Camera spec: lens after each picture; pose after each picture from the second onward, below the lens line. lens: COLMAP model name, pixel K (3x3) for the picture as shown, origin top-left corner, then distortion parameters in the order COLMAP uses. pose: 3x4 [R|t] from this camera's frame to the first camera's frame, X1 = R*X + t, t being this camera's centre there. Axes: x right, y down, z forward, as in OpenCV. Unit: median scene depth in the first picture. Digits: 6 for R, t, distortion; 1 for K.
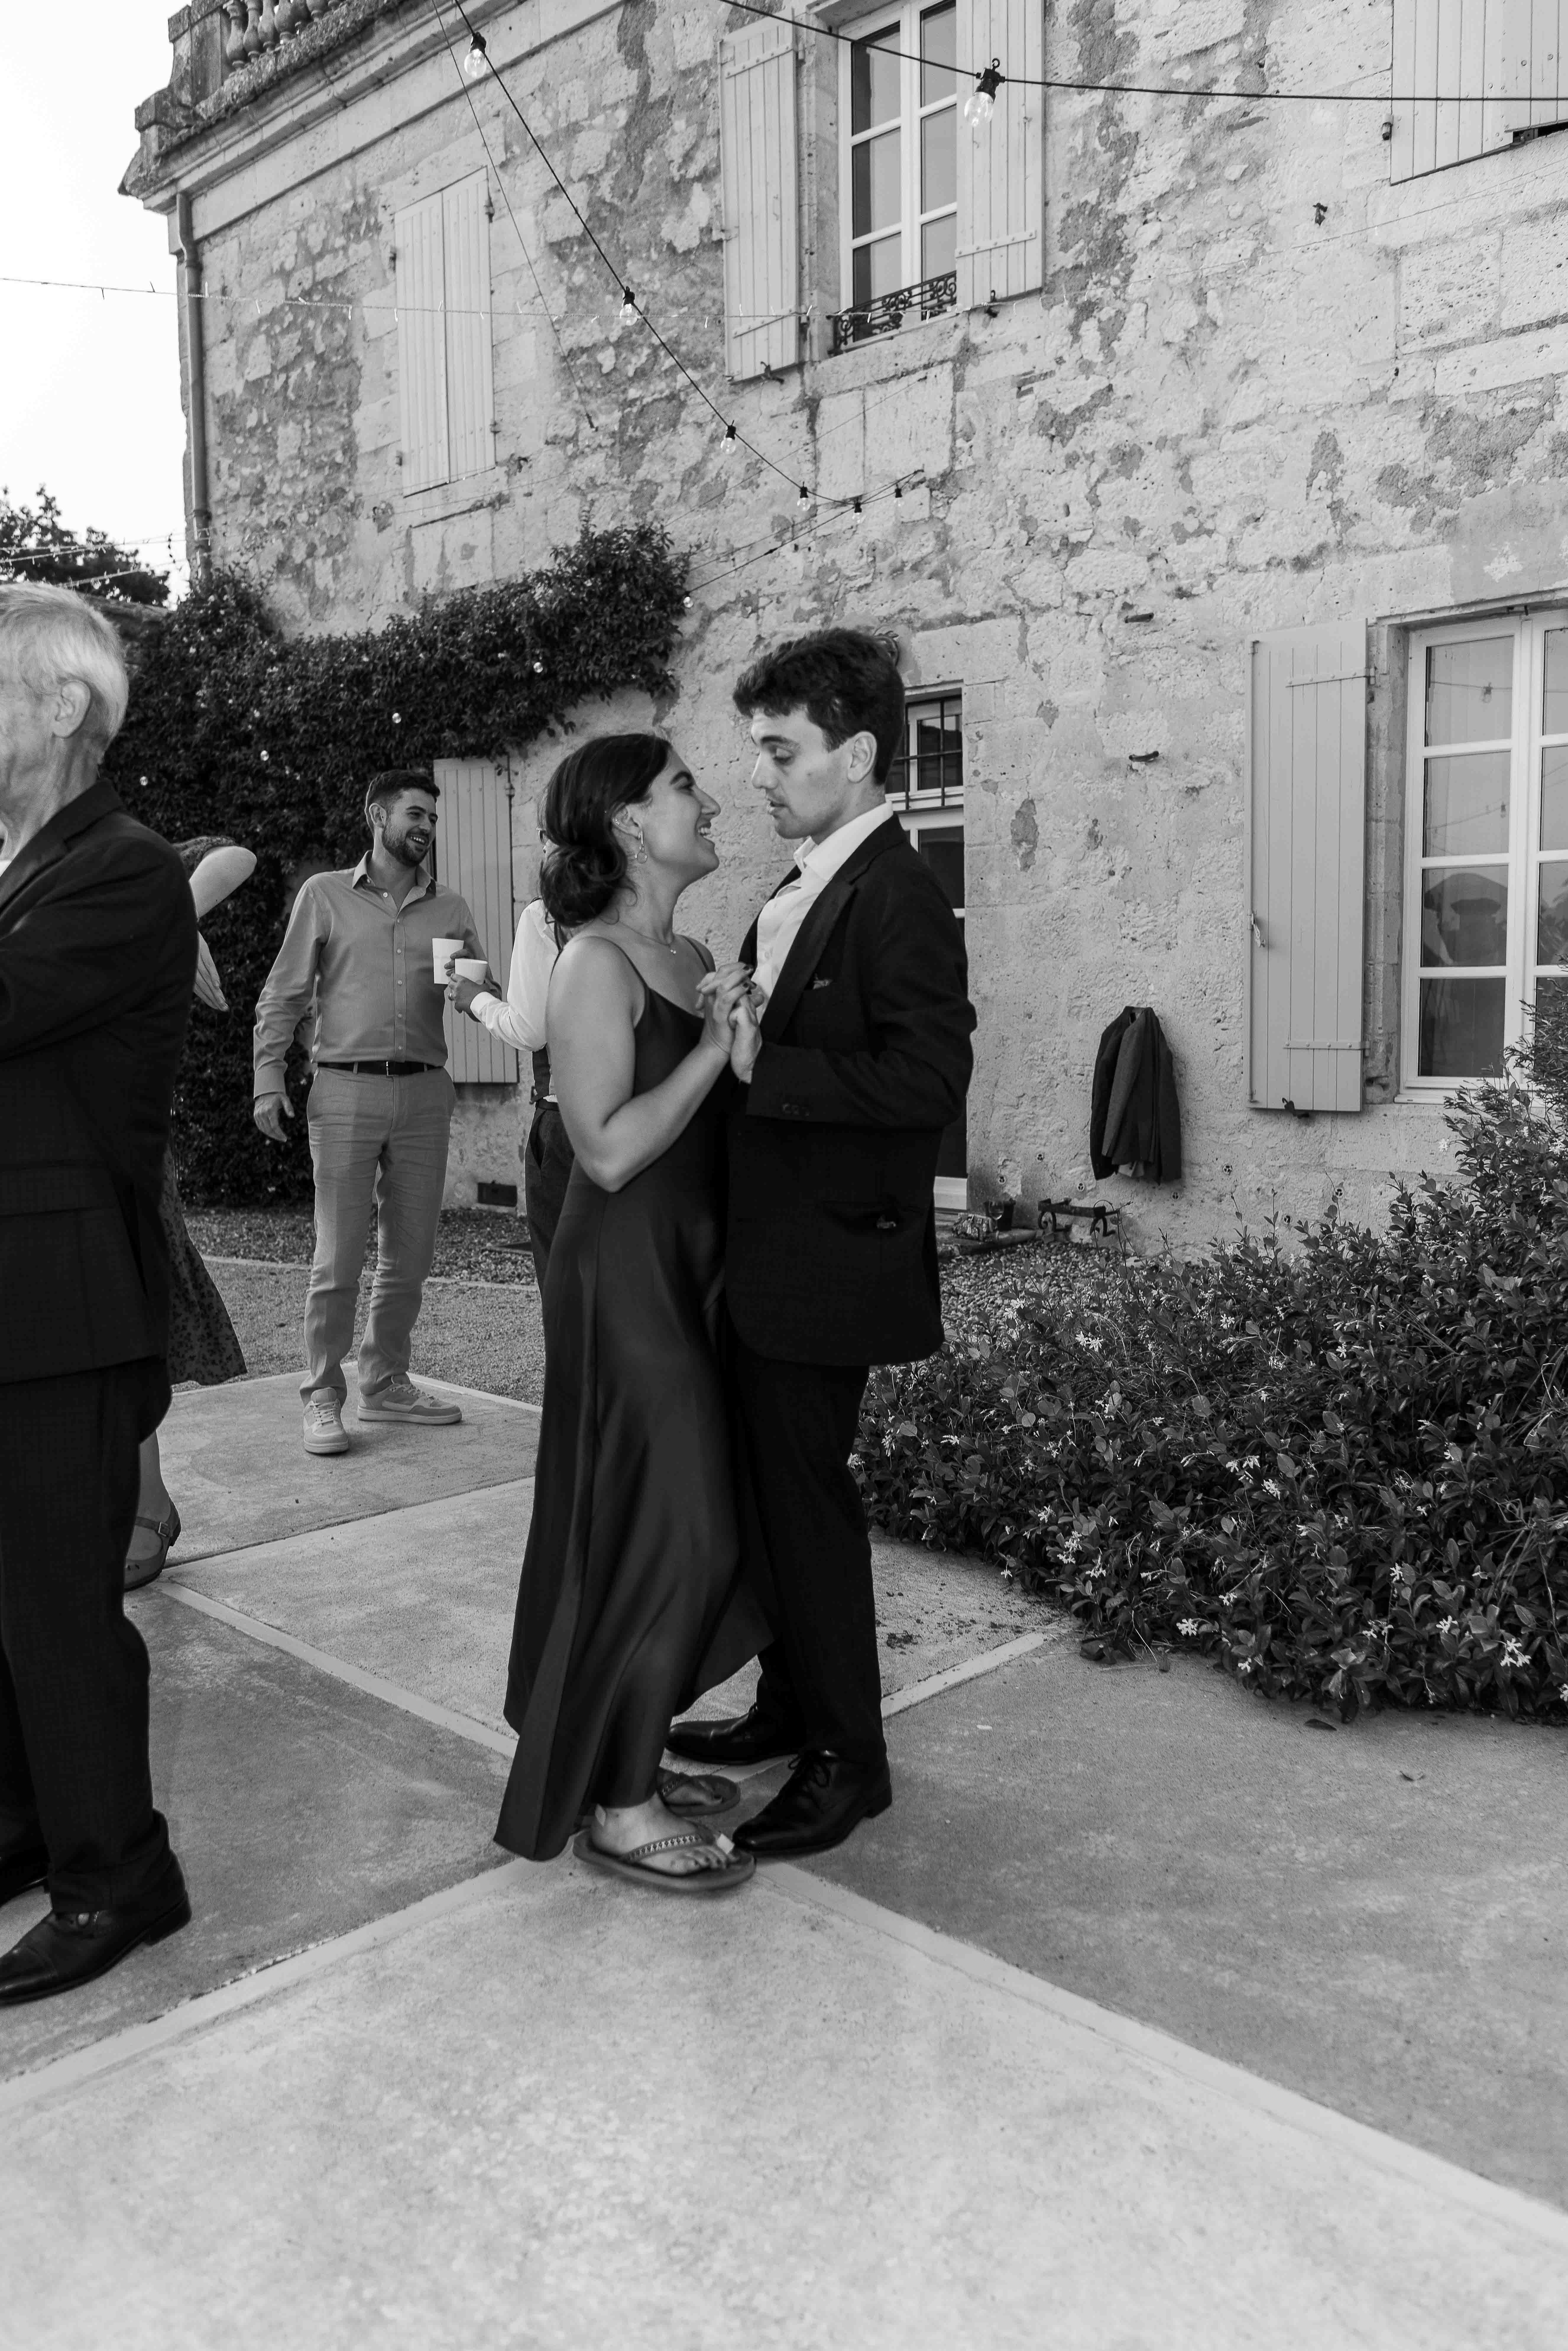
lens RADIAL K [[1796.0, 0, 782.8], [0, 1796.0, 1172.3], [0, 0, 1]] dist [-0.024609, -0.000585]
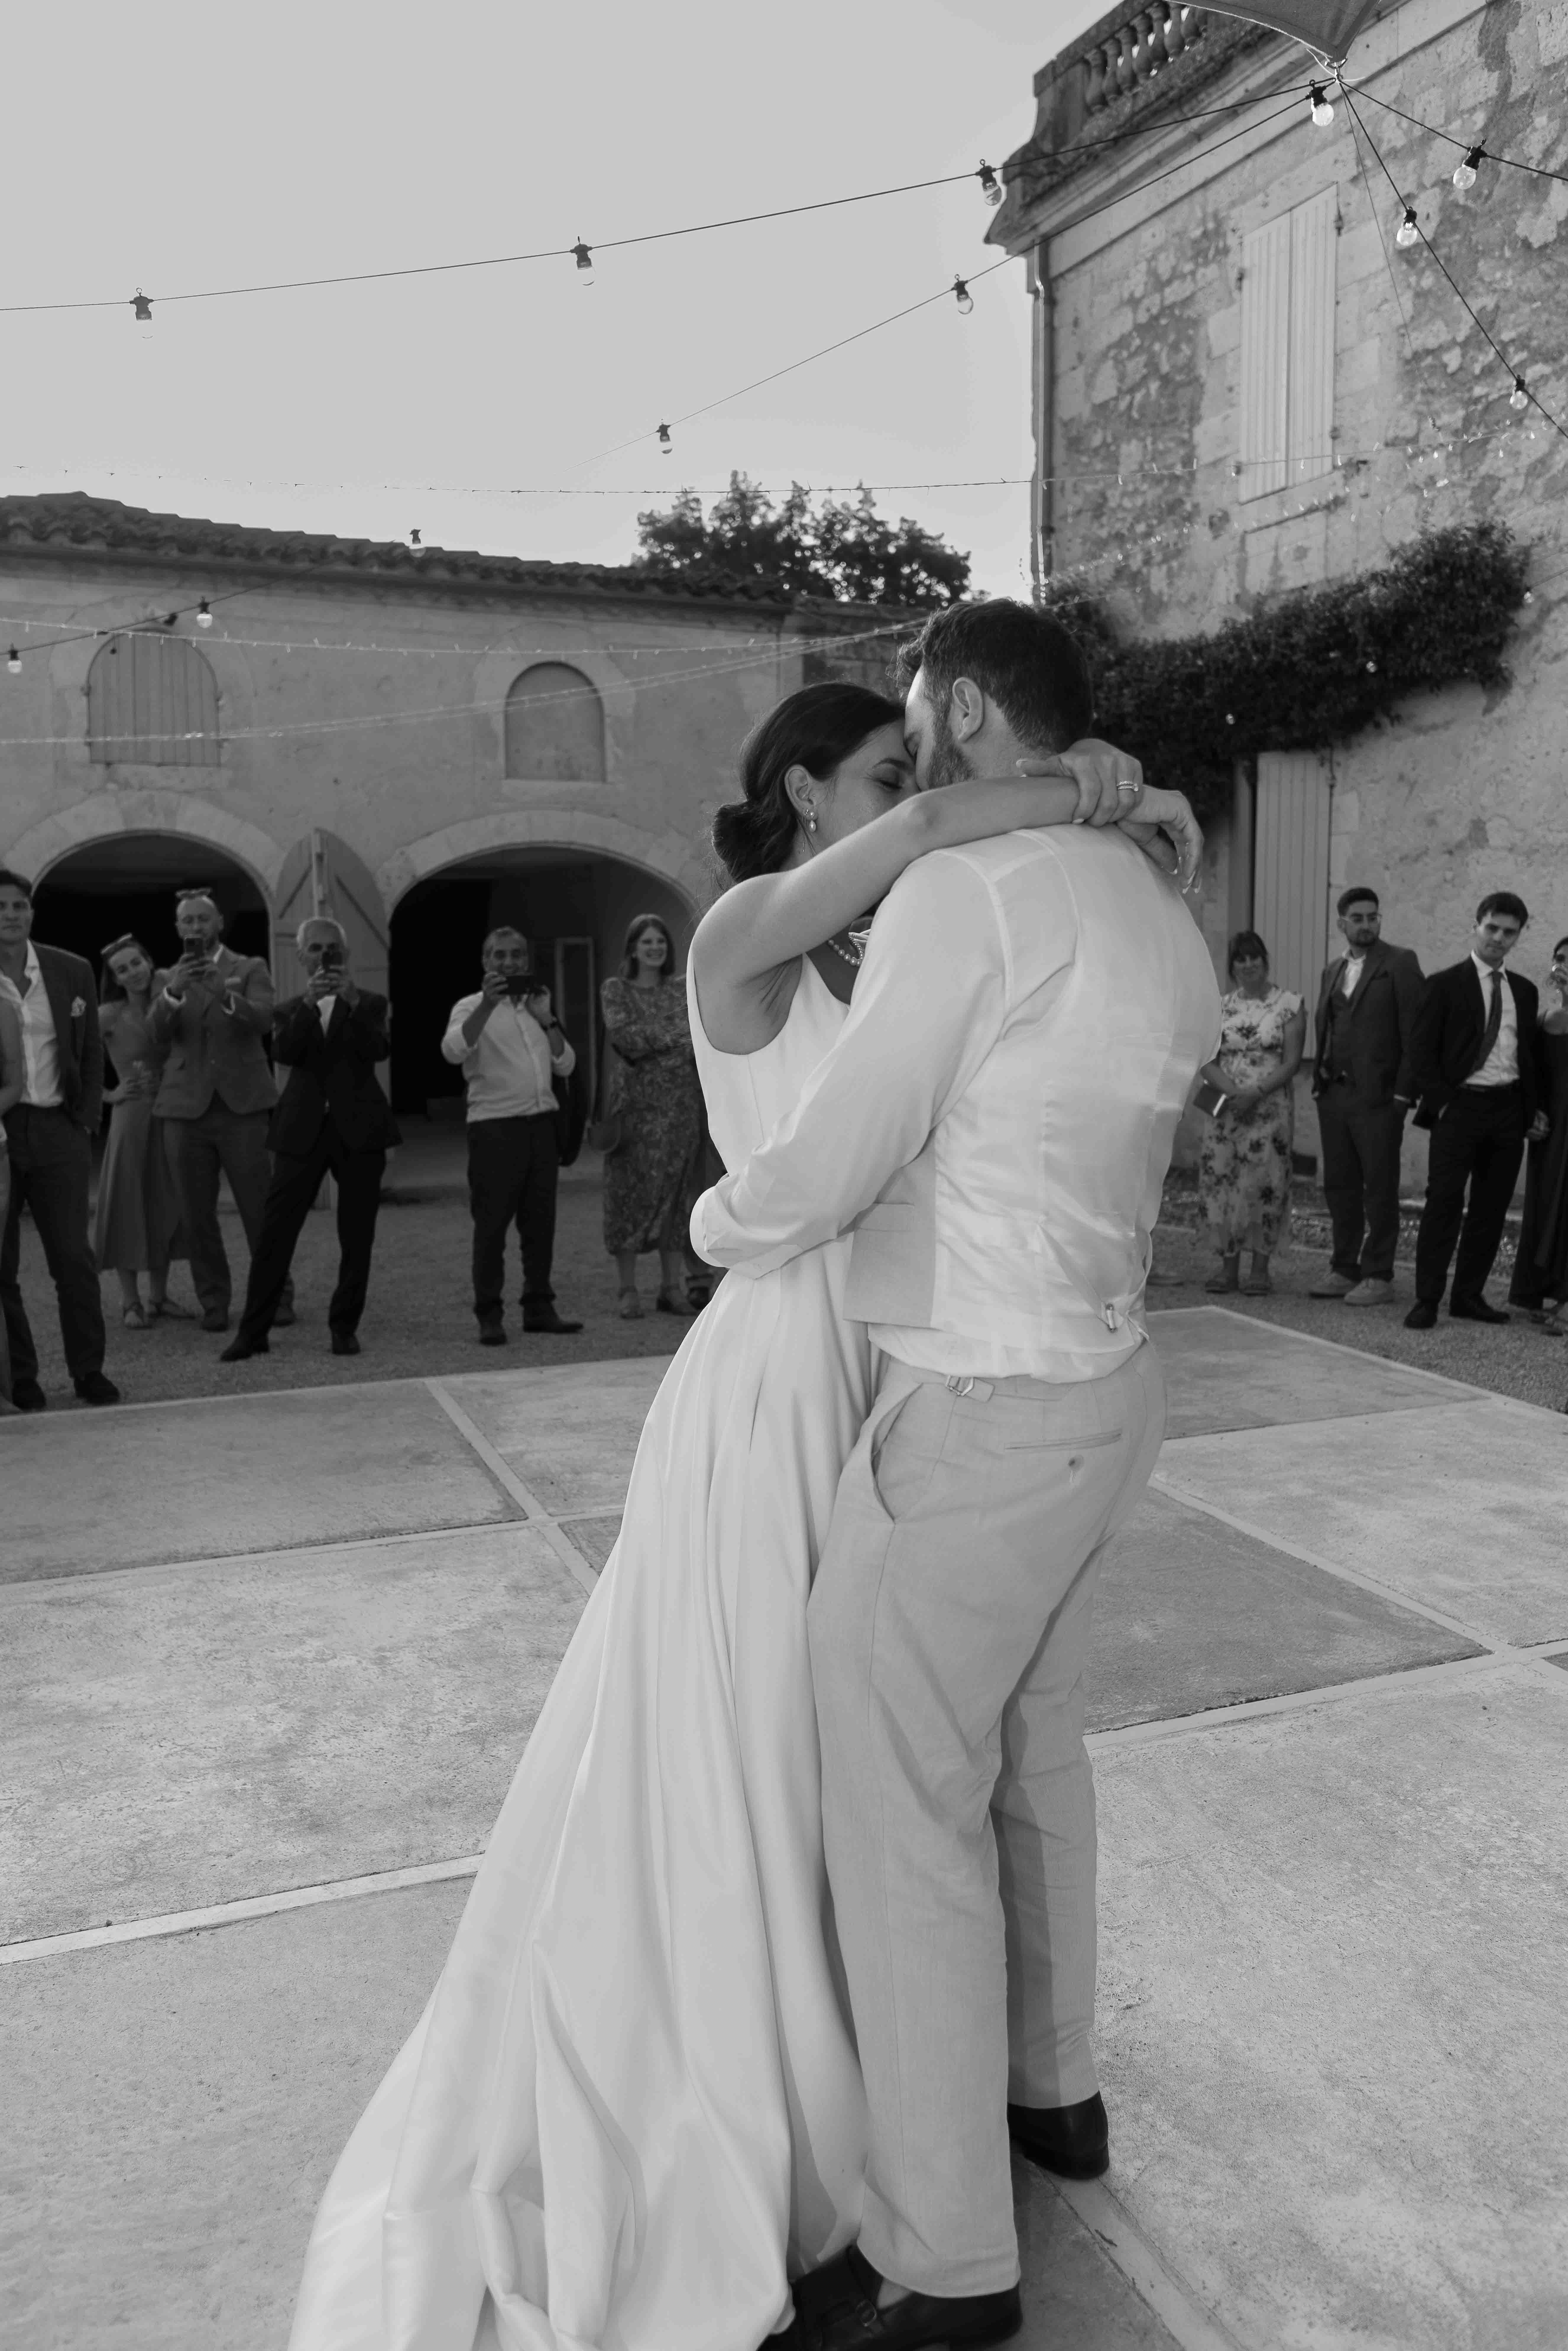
lens RADIAL K [[1805.7, 0, 781.9], [0, 1805.7, 1172.9], [0, 0, 1]] dist [-0.025491, 0.000421]
pose [[0.915236, 0.054120, -0.399268, -0.015261], [-0.044839, 0.998464, 0.032556, -0.004145], [0.400416, -0.011894, 0.916256, -0.103058]]
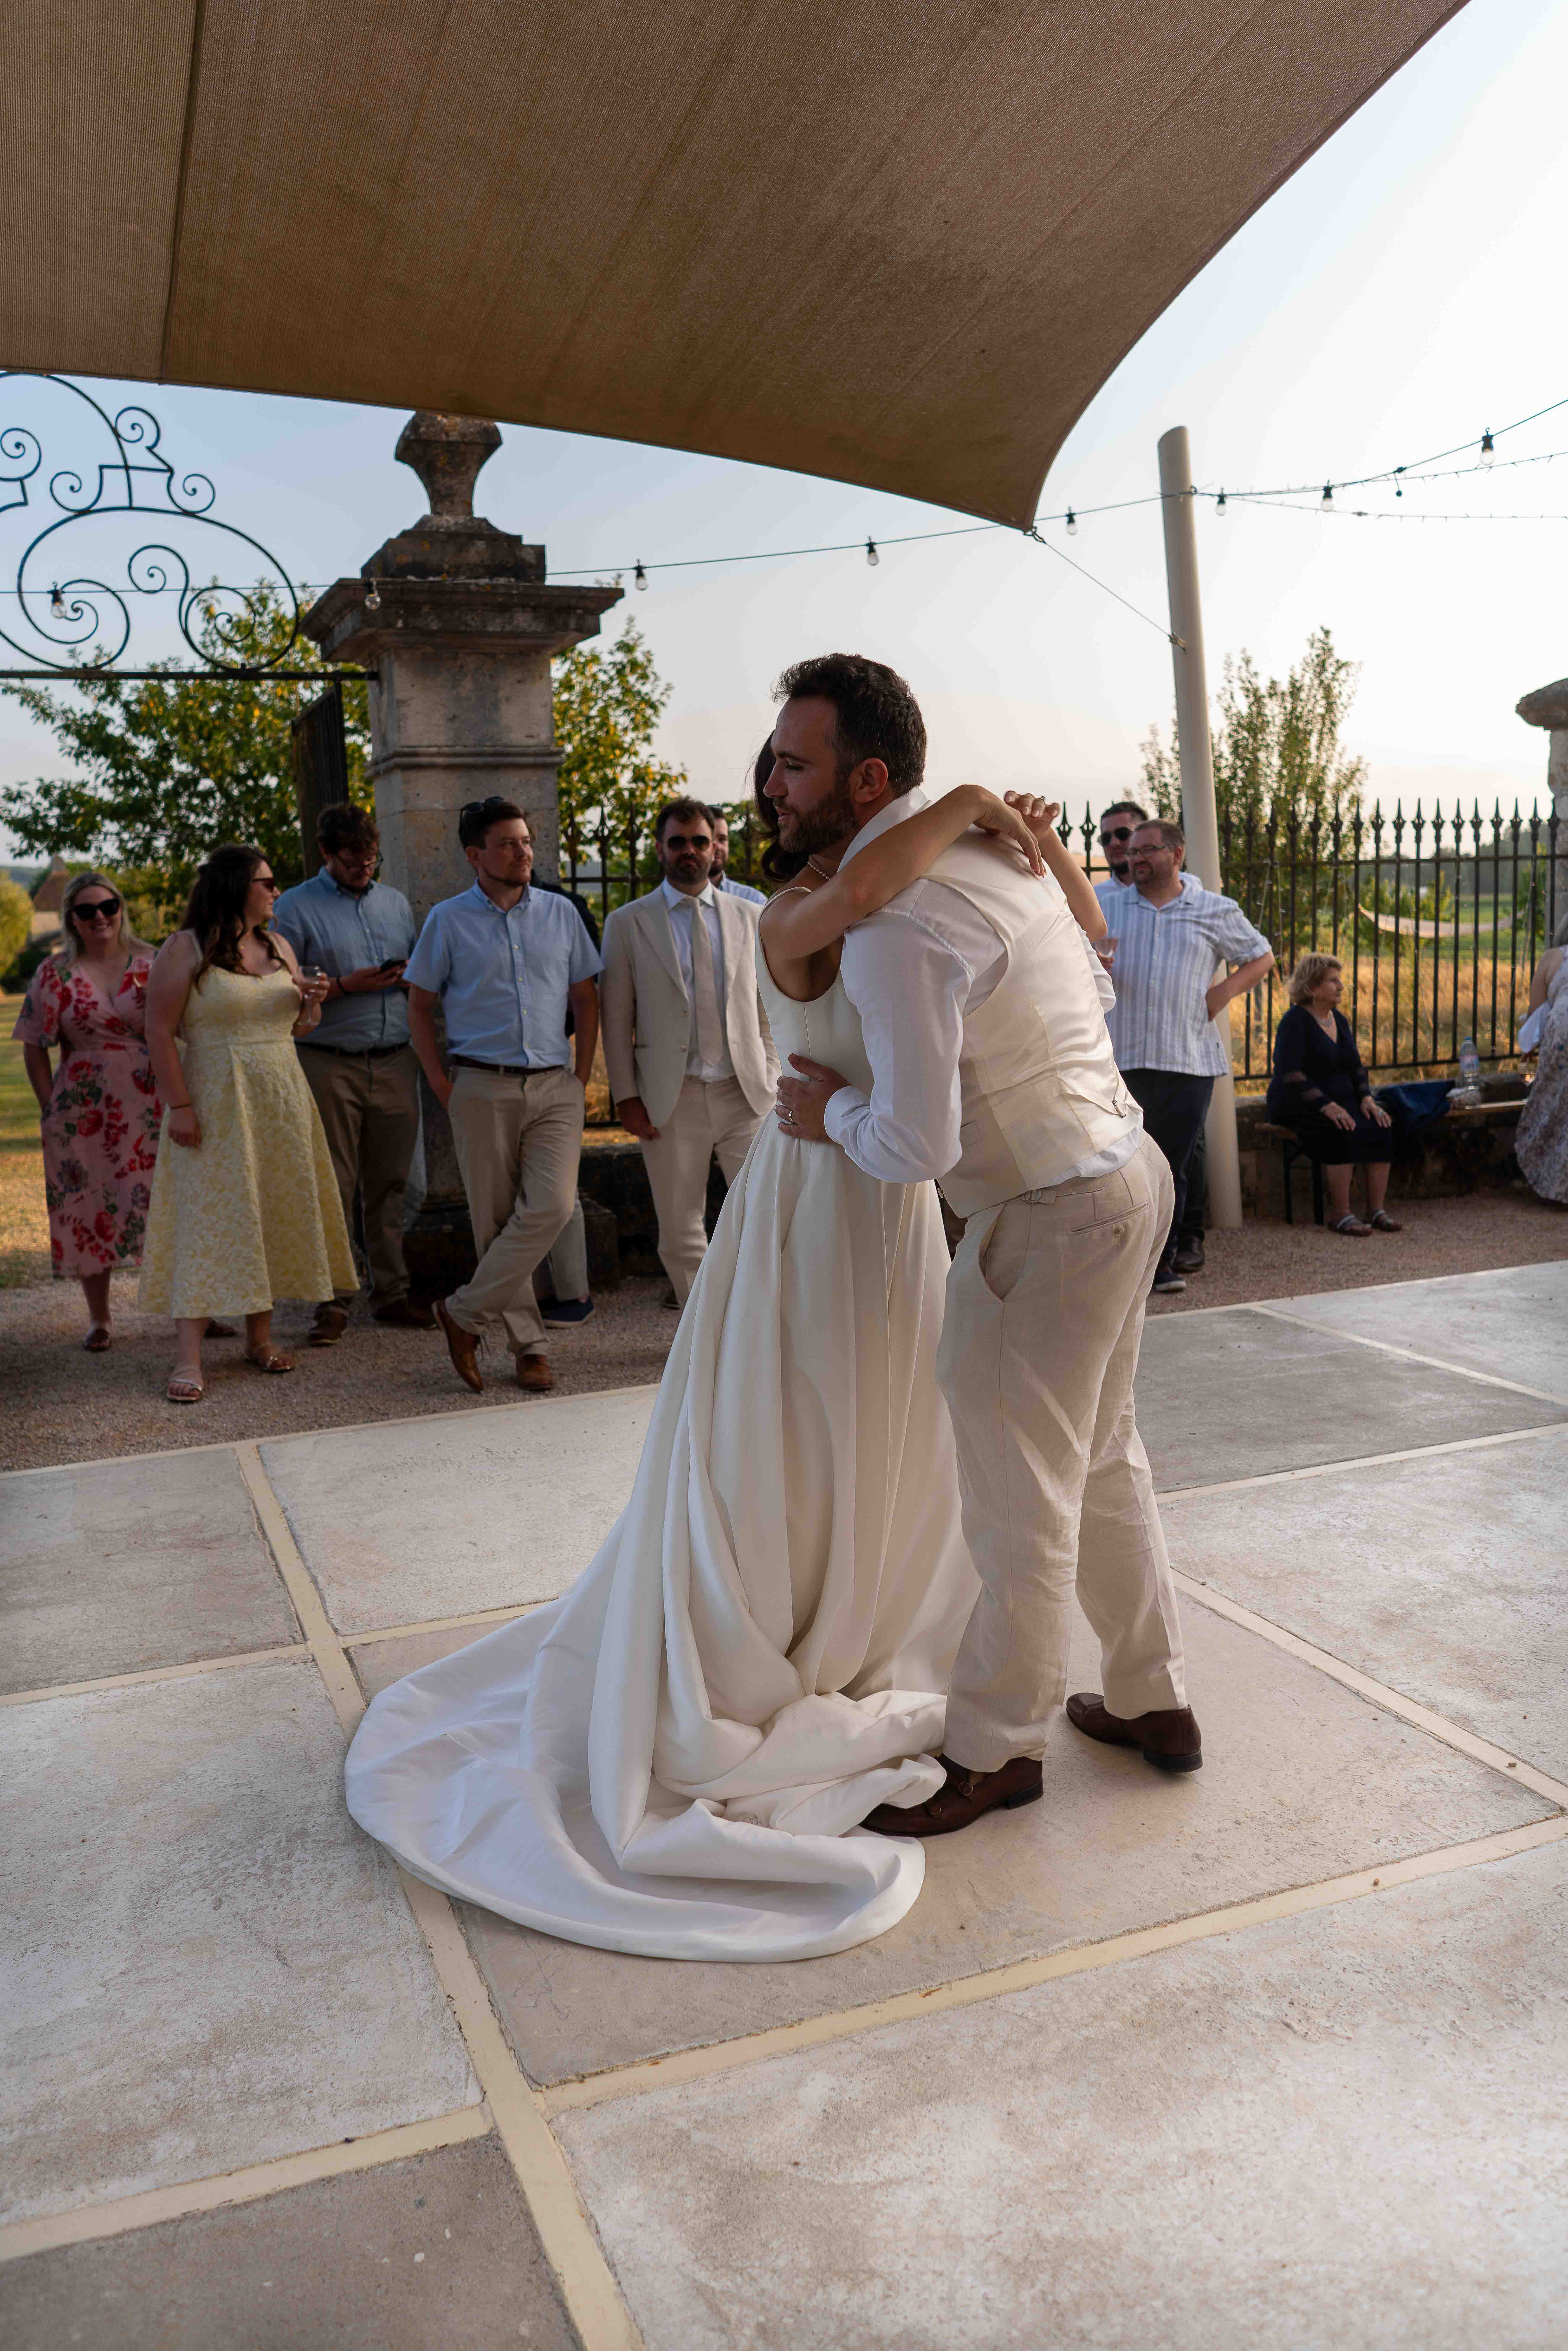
lens RADIAL K [[1797.5, 0, 795.4], [0, 1797.5, 1167.1], [0, 0, 1]] dist [-0.005058, 0.003871]
pose [[-0.405239, 0.152143, -0.901462, 0.125790], [-0.052987, 0.980489, 0.189300, -0.025822], [0.912674, 0.124477, -0.389270, 0.121909]]
